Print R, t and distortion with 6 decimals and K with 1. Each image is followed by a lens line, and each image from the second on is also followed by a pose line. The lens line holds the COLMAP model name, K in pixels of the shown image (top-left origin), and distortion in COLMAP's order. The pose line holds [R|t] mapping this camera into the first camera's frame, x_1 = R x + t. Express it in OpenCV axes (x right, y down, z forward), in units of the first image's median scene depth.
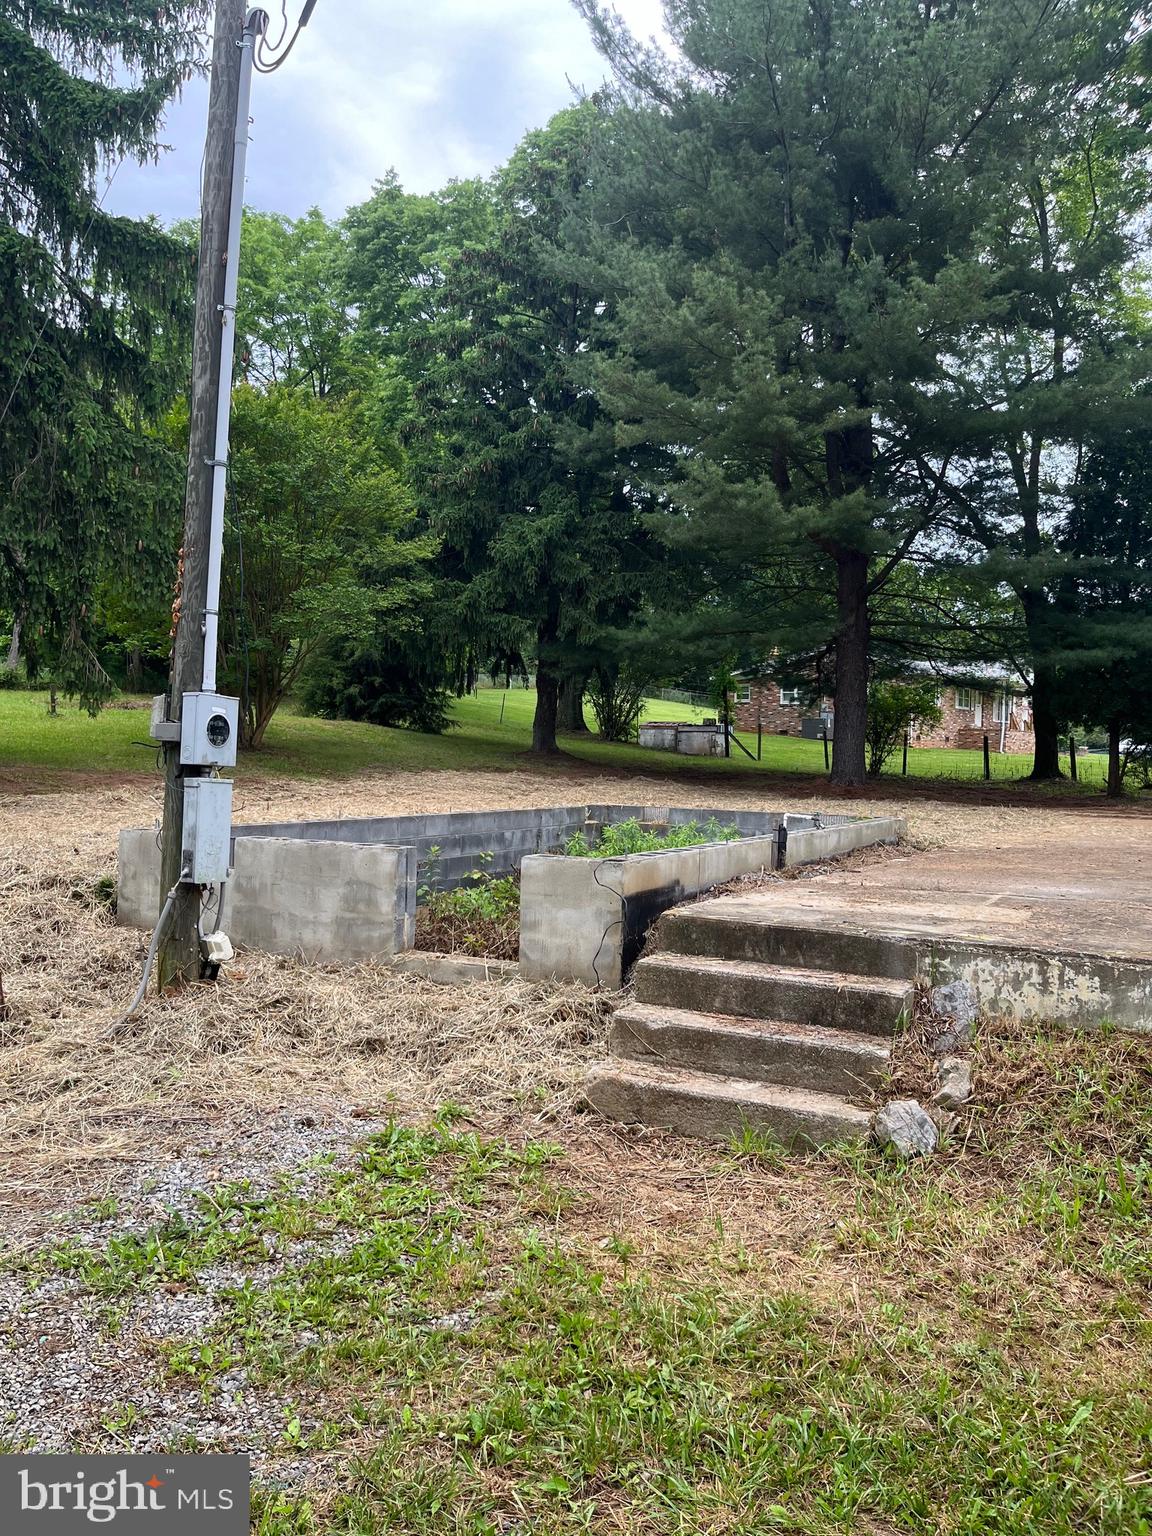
lens RADIAL K [[1164.0, 0, 573.1], [0, 1164.0, 775.2], [0, 0, 1]] dist [0.039191, -0.074740]
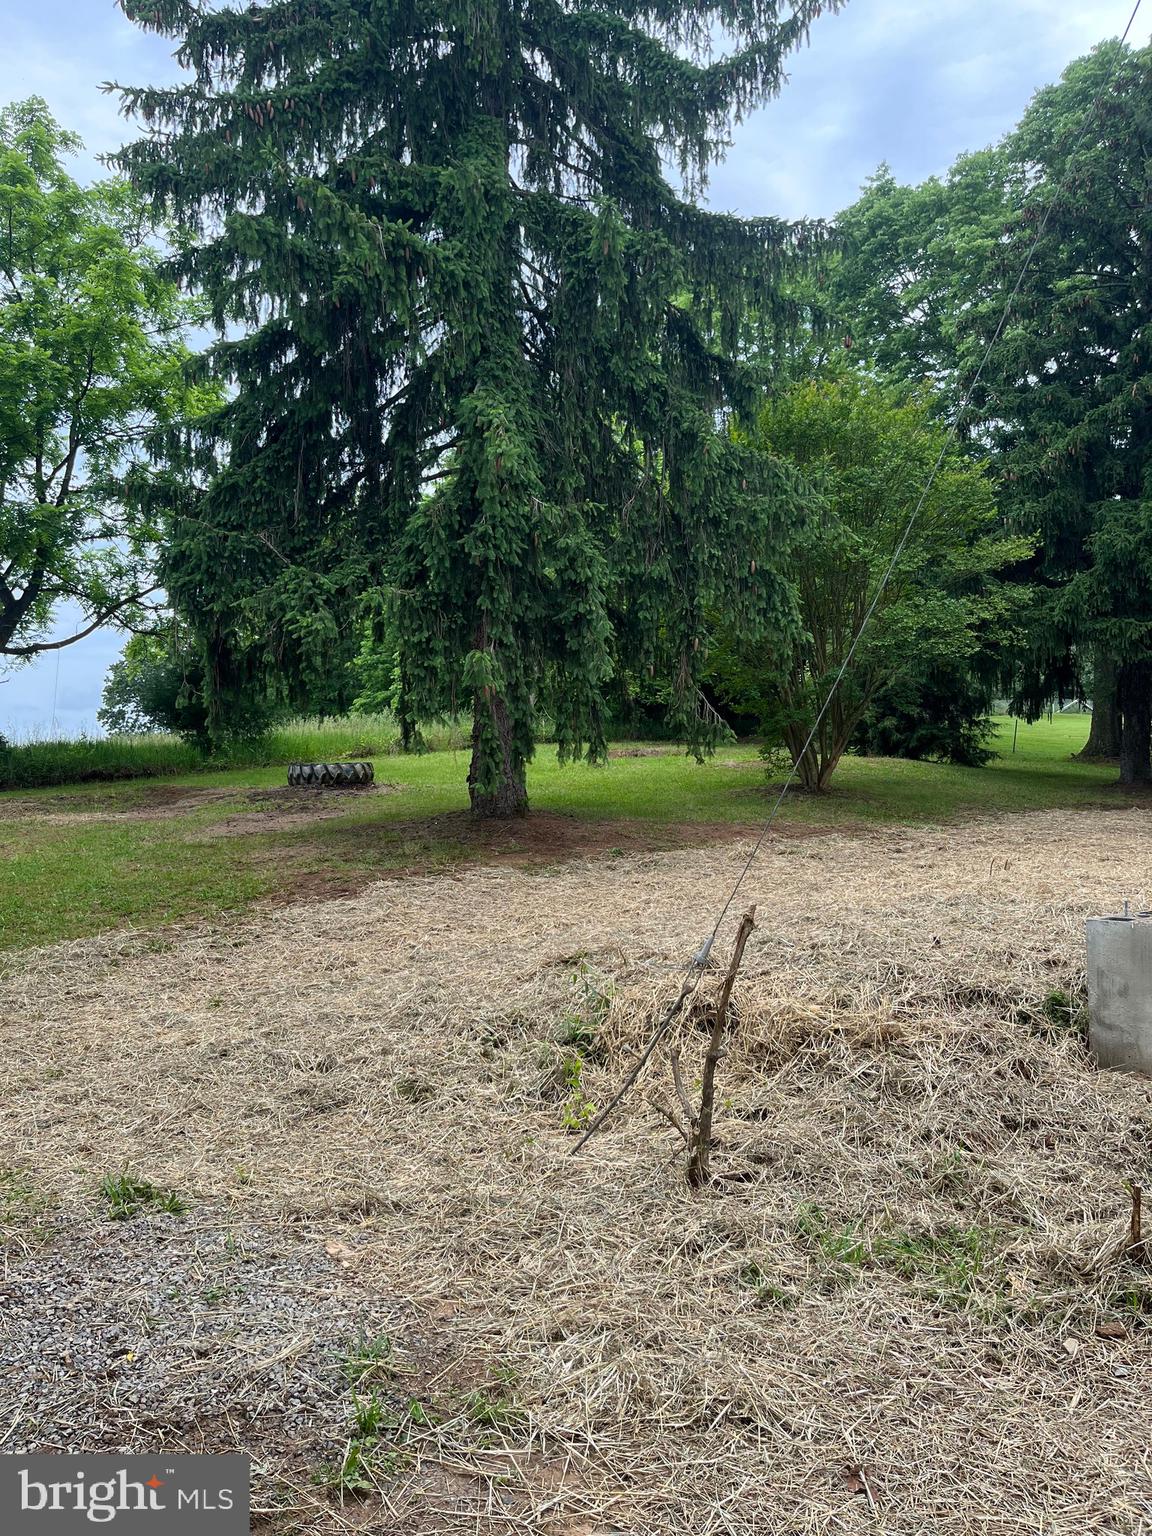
lens RADIAL K [[1164.0, 0, 573.1], [0, 1164.0, 775.2], [0, 0, 1]] dist [0.039191, -0.074740]
pose [[0.939024, -0.043064, -0.341144, -0.166561], [0.031454, 0.998725, -0.039495, -0.007089], [0.342410, 0.026356, 0.939181, 0.105583]]
